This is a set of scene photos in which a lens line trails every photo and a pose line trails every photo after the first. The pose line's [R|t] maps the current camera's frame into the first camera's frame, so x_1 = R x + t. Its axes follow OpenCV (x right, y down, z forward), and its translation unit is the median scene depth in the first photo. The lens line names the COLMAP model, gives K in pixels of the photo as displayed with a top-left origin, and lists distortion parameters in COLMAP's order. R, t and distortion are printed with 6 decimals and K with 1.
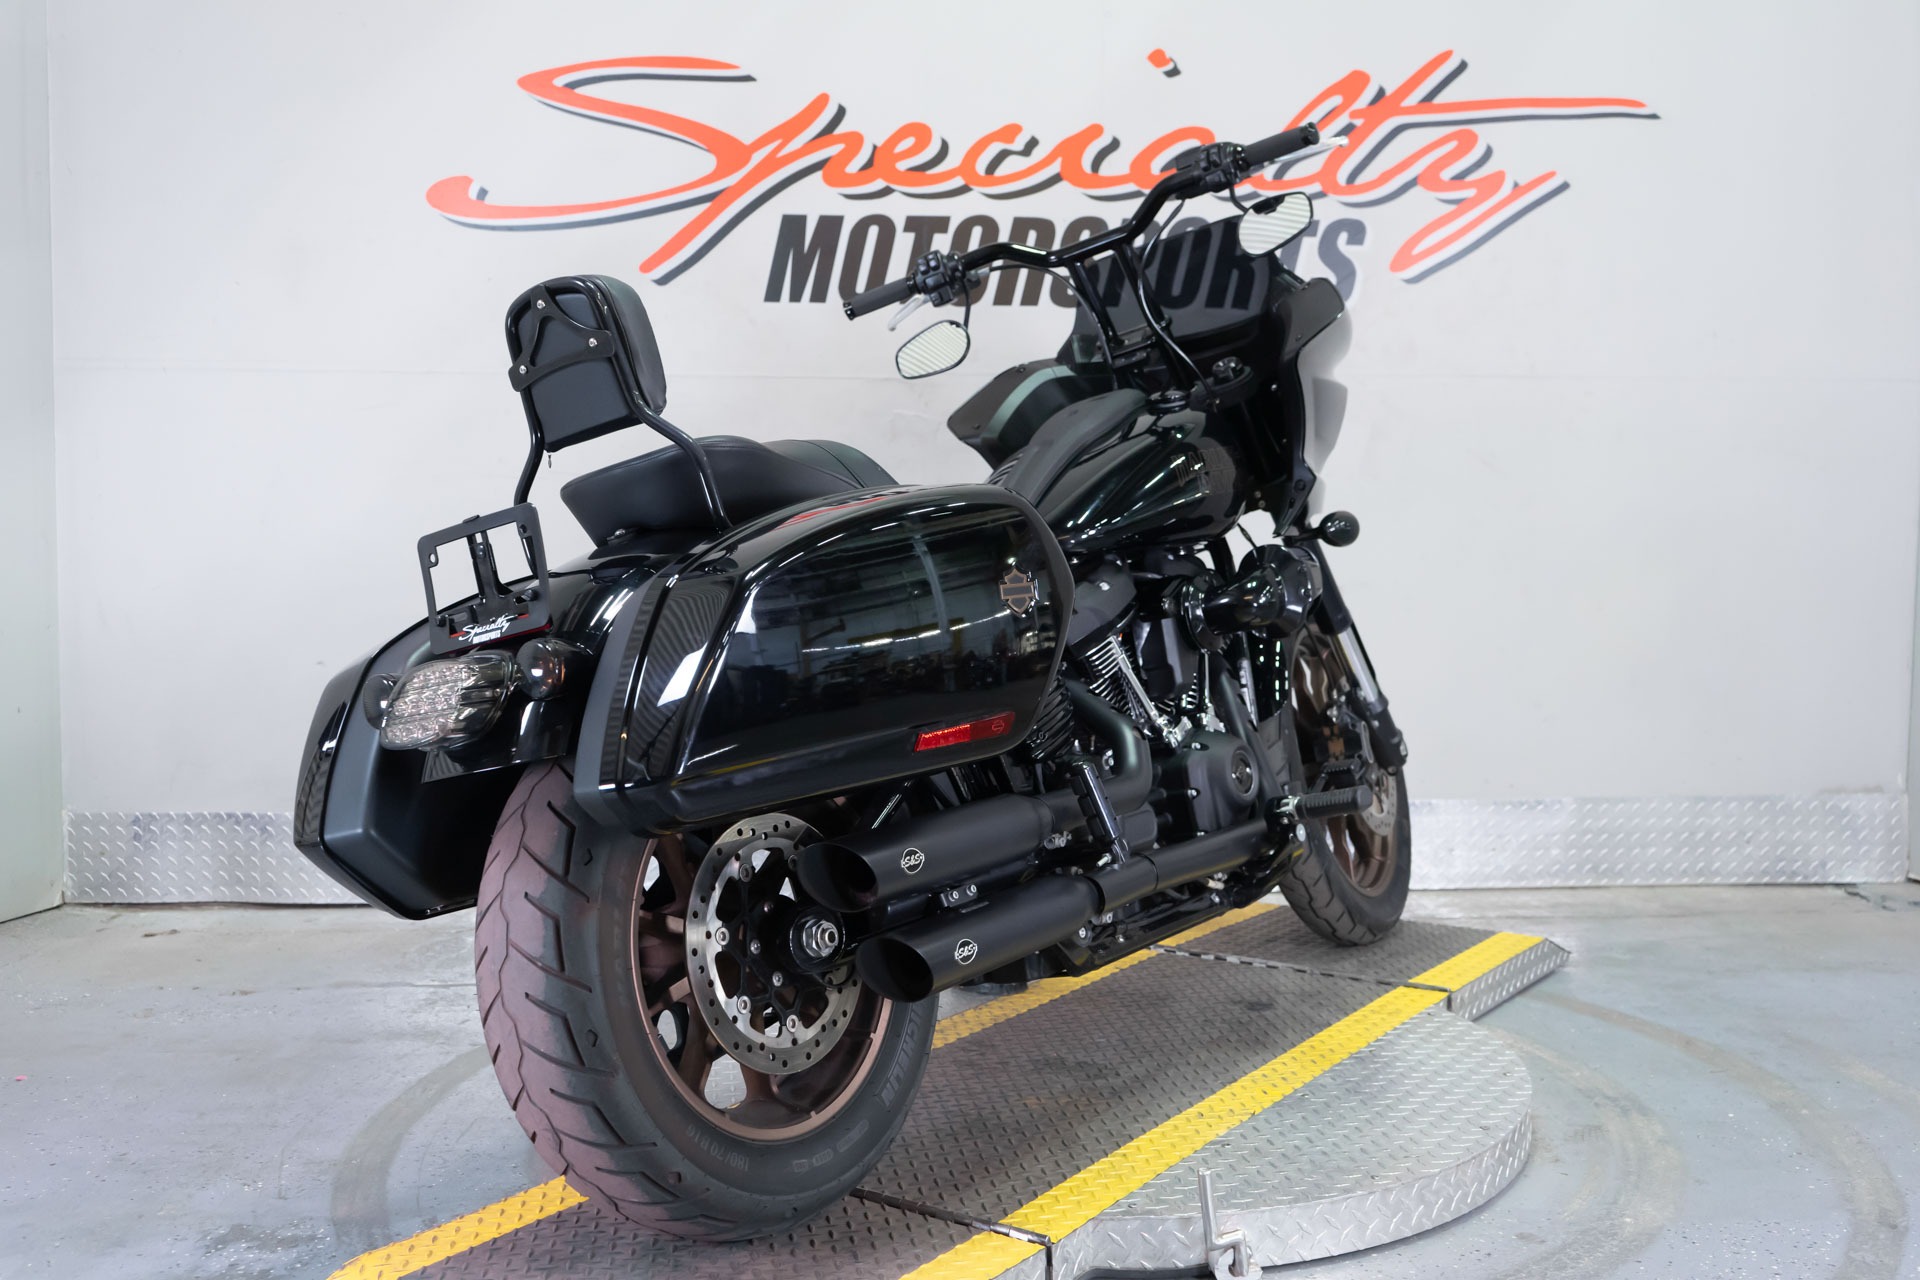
lens RADIAL K [[1889.5, 0, 962.0], [0, 1889.5, 638.8], [0, 0, 1]] dist [-0.003111, 0.014398]
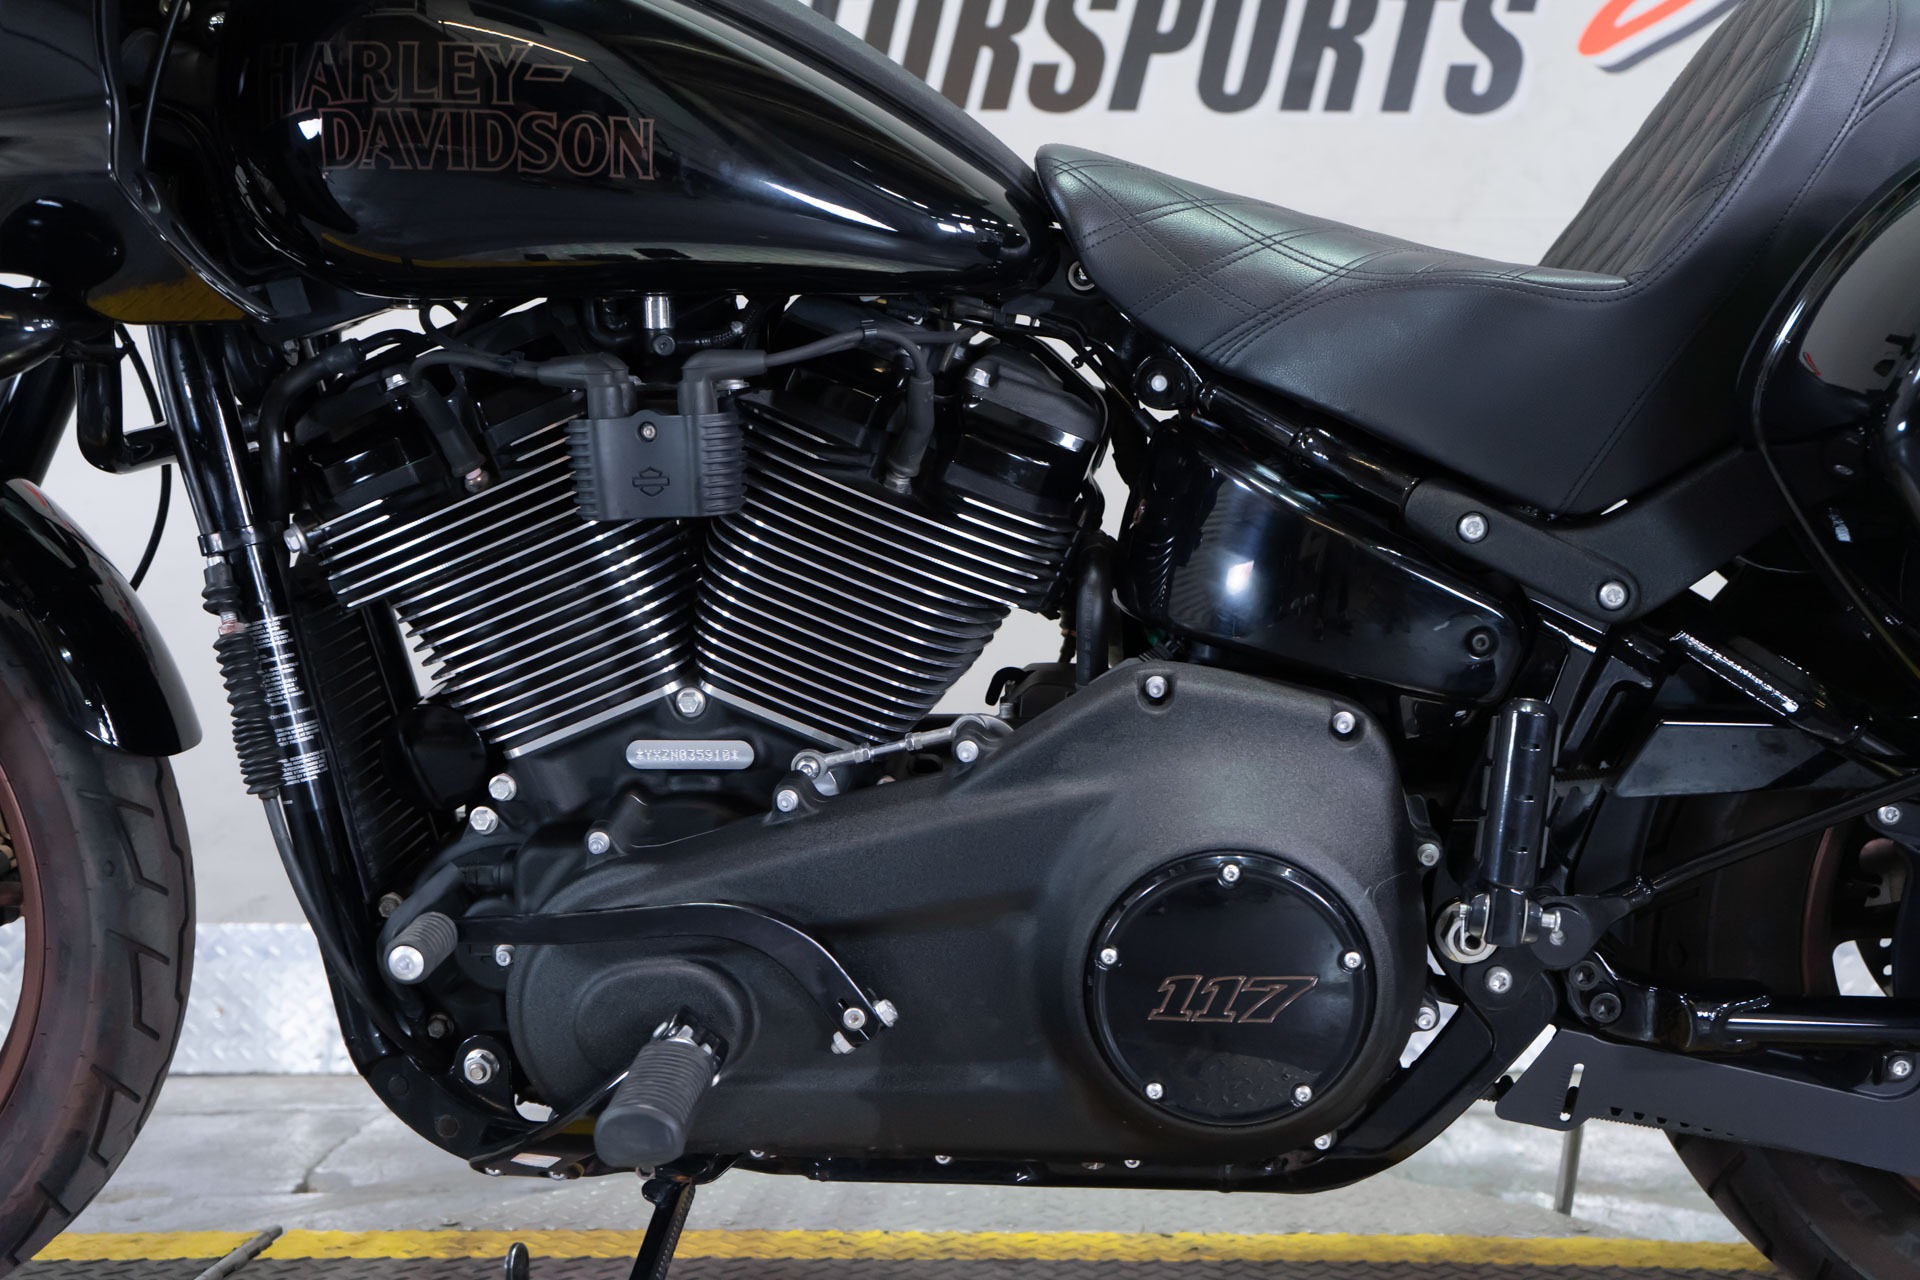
lens RADIAL K [[2227.3, 0, 949.7], [0, 2227.3, 648.3], [0, 0, 1]] dist [0.010372, 0.002644]
pose [[0.998898, 0.004108, -0.046753, 0.056427], [-0.008021, 0.996448, -0.083823, 0.062454], [0.046243, 0.084105, 0.995383, 0.283238]]
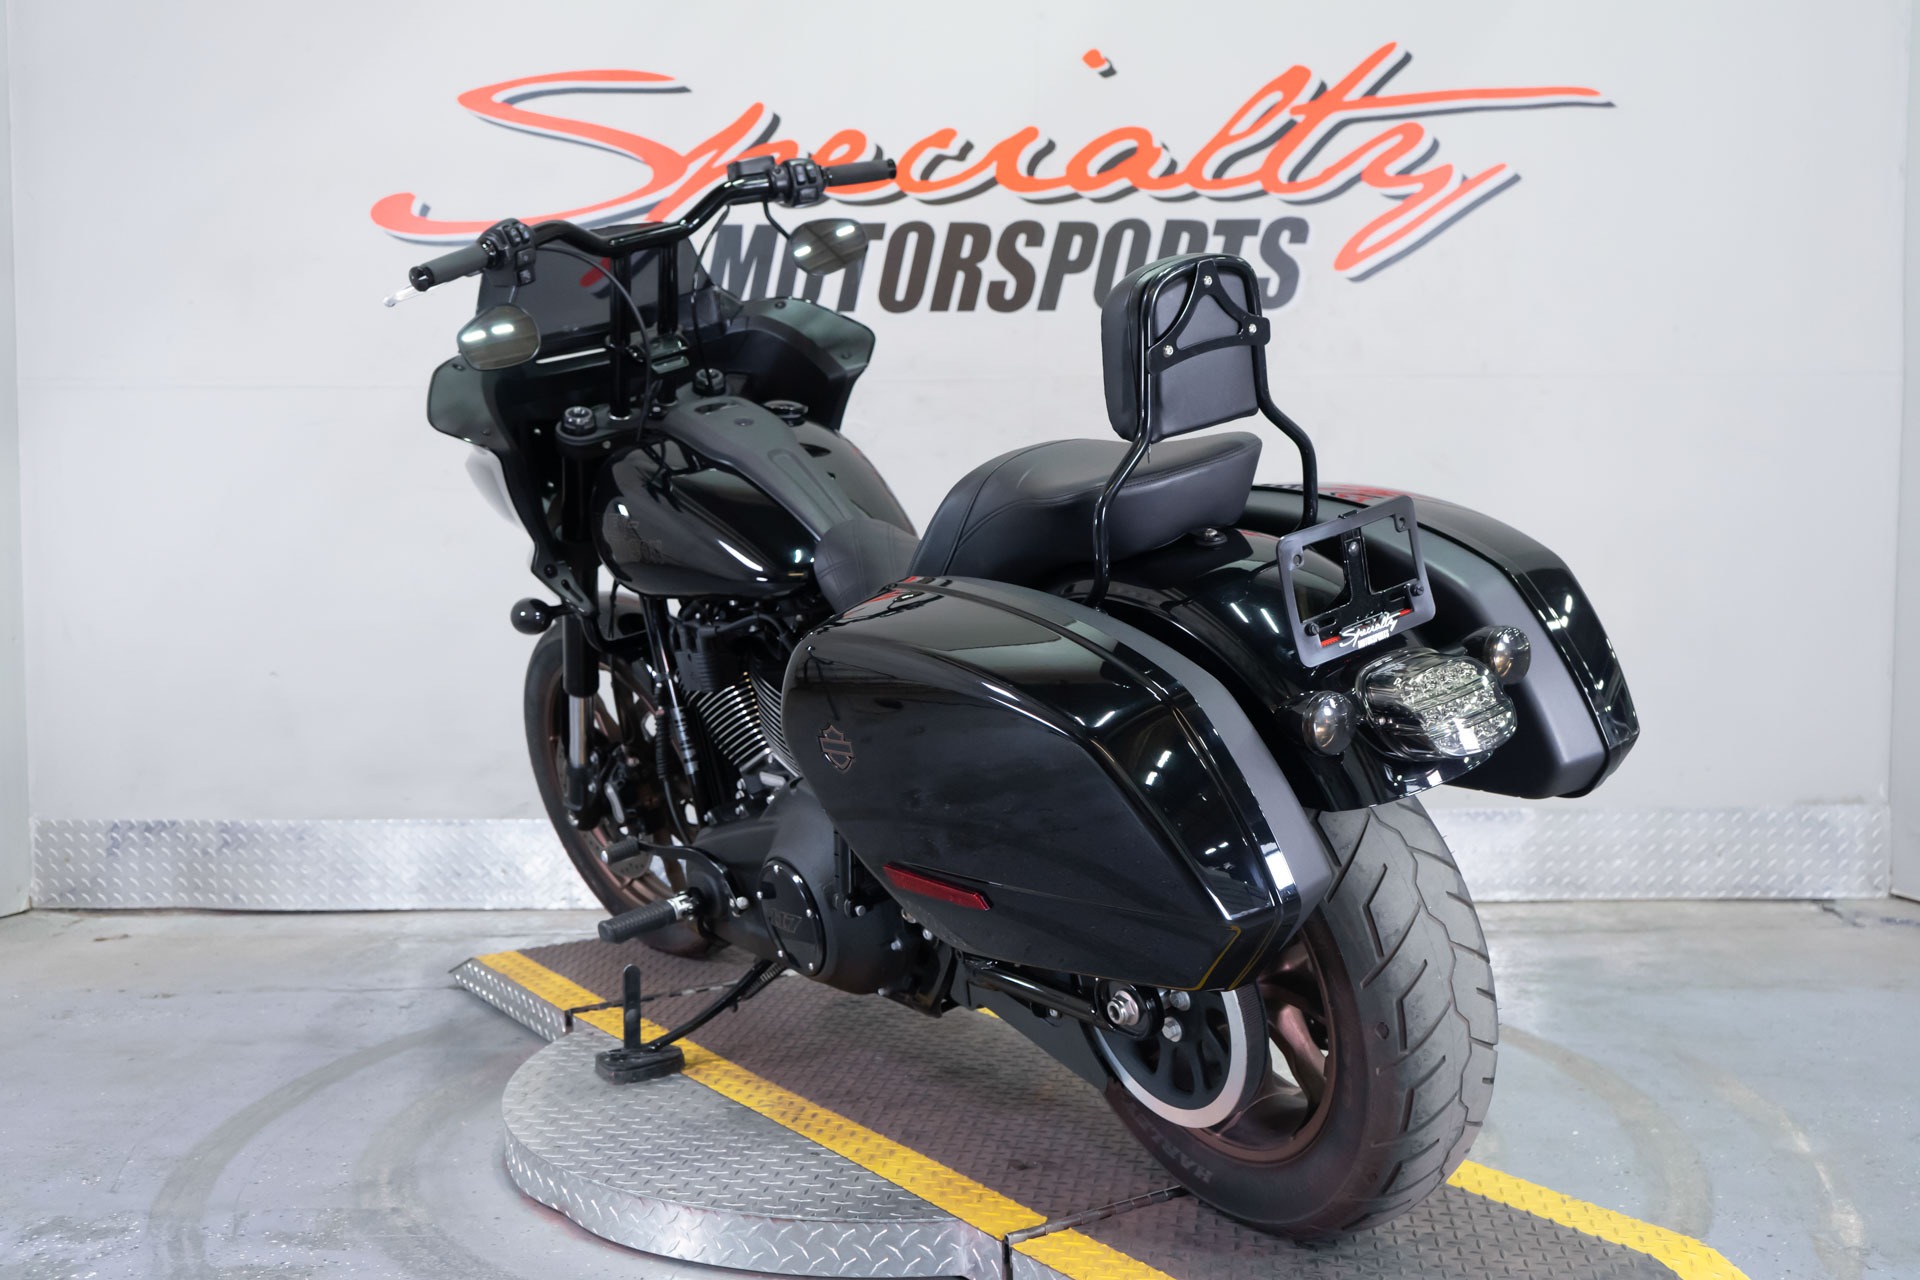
lens RADIAL K [[1937.0, 0, 960.0], [0, 1937.0, 640.0], [0, 0, 1]] dist [0.002141, 0.020108]
pose [[0.997248, -0.004283, -0.074014, 0.107628], [0.004011, 0.999985, -0.003822, 0.000222], [0.074029, 0.003514, 0.997250, -0.014377]]
